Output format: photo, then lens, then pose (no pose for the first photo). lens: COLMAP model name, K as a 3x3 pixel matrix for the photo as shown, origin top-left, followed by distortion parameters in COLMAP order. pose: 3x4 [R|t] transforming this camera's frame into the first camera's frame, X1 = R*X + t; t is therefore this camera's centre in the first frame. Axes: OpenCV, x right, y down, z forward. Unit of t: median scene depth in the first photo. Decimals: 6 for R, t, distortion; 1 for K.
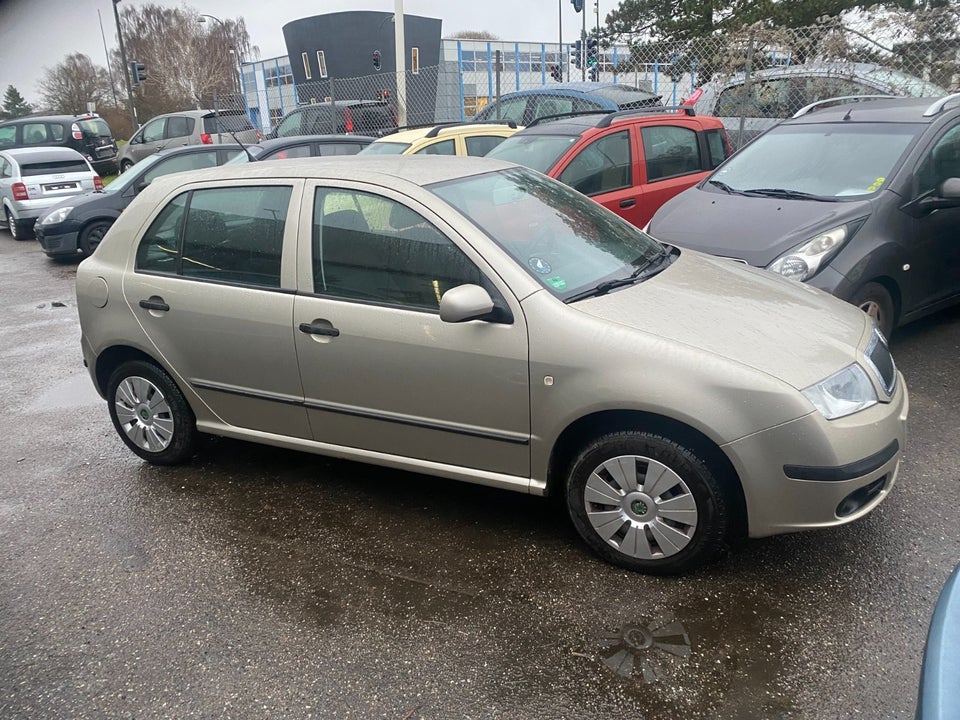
lens RADIAL K [[733.5, 0, 497.2], [0, 733.5, 355.6], [0, 0, 1]] dist [0.018502, -0.009057]
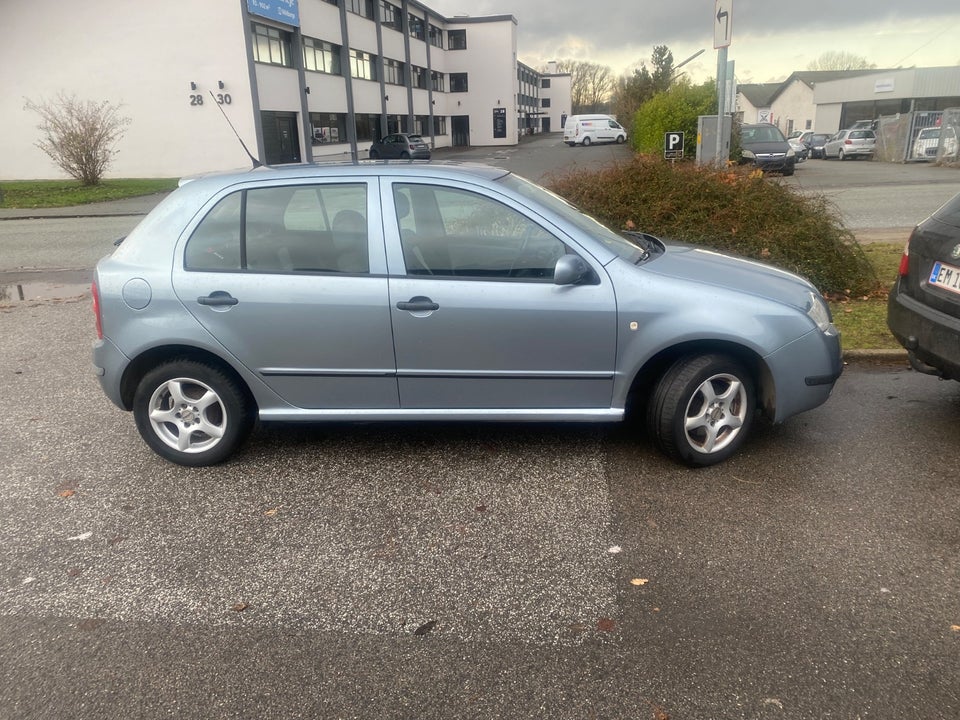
lens RADIAL K [[733.5, 0, 484.8], [0, 733.5, 358.4], [0, 0, 1]] dist [0.018502, -0.009057]
pose [[0.930357, -0.088574, 0.355794, -0.572052], [0.100213, 0.994862, -0.014375, 0.075165], [-0.352693, 0.049029, 0.934454, -0.105636]]
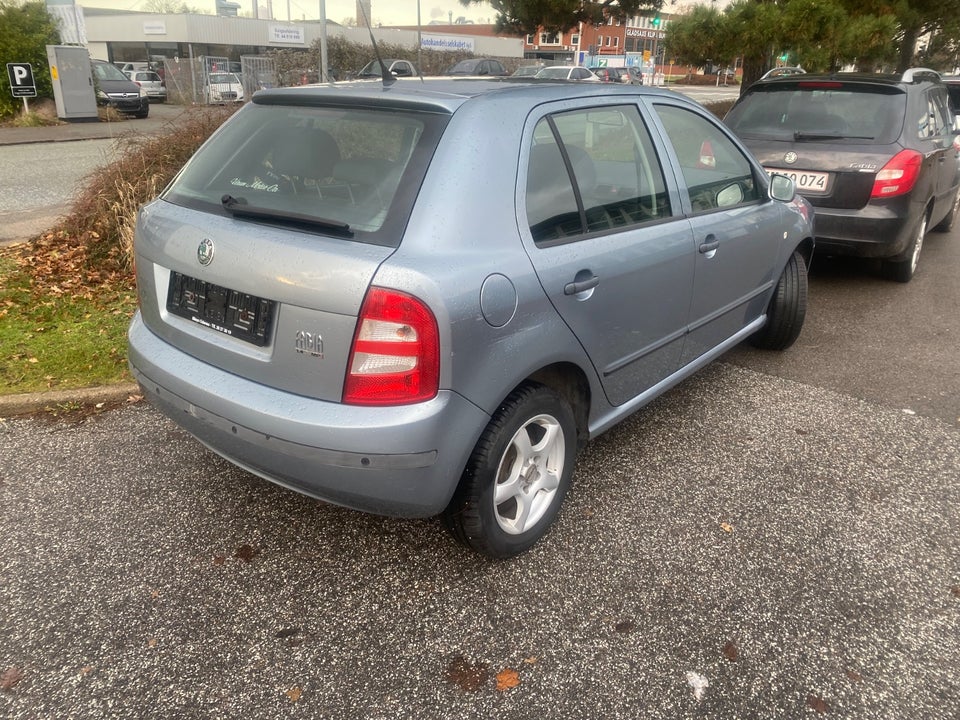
lens RADIAL K [[733.5, 0, 475.9], [0, 733.5, 358.7], [0, 0, 1]] dist [0.018502, -0.009057]
pose [[0.241642, -0.305897, 0.920889, -1.325146], [0.275897, 0.931504, 0.237028, -0.223759], [-0.930317, 0.196794, 0.309487, 1.036592]]
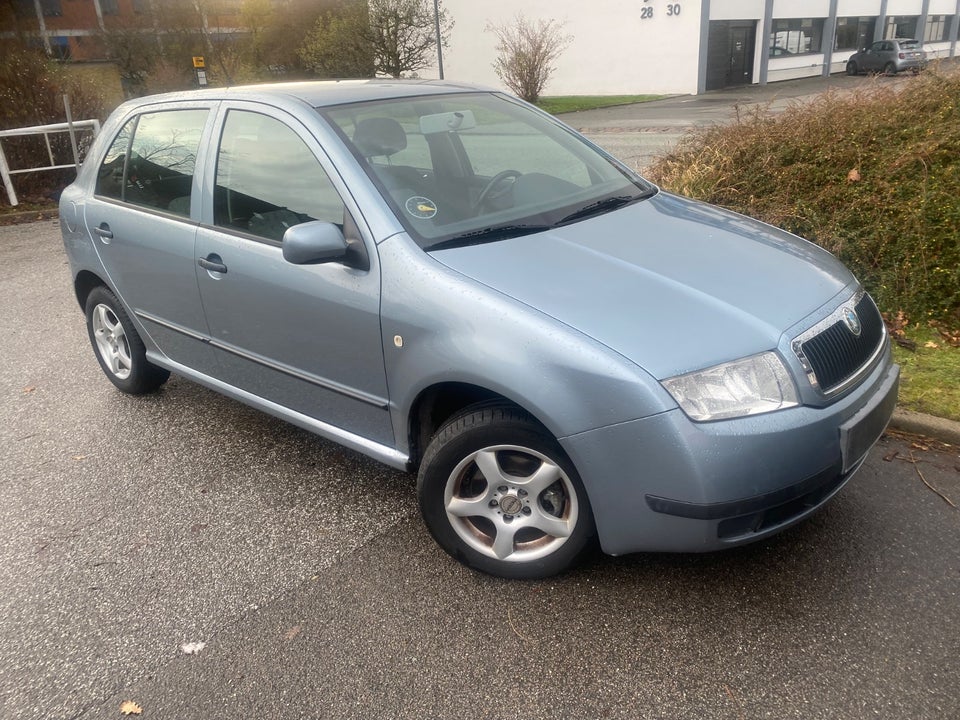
lens RADIAL K [[733.5, 0, 487.8], [0, 733.5, 365.4], [0, 0, 1]] dist [0.018502, -0.009057]
pose [[0.967011, 0.091711, -0.237651, 0.335564], [-0.072500, 0.993446, 0.088371, -0.017135], [0.244198, -0.068226, 0.967322, 0.175668]]
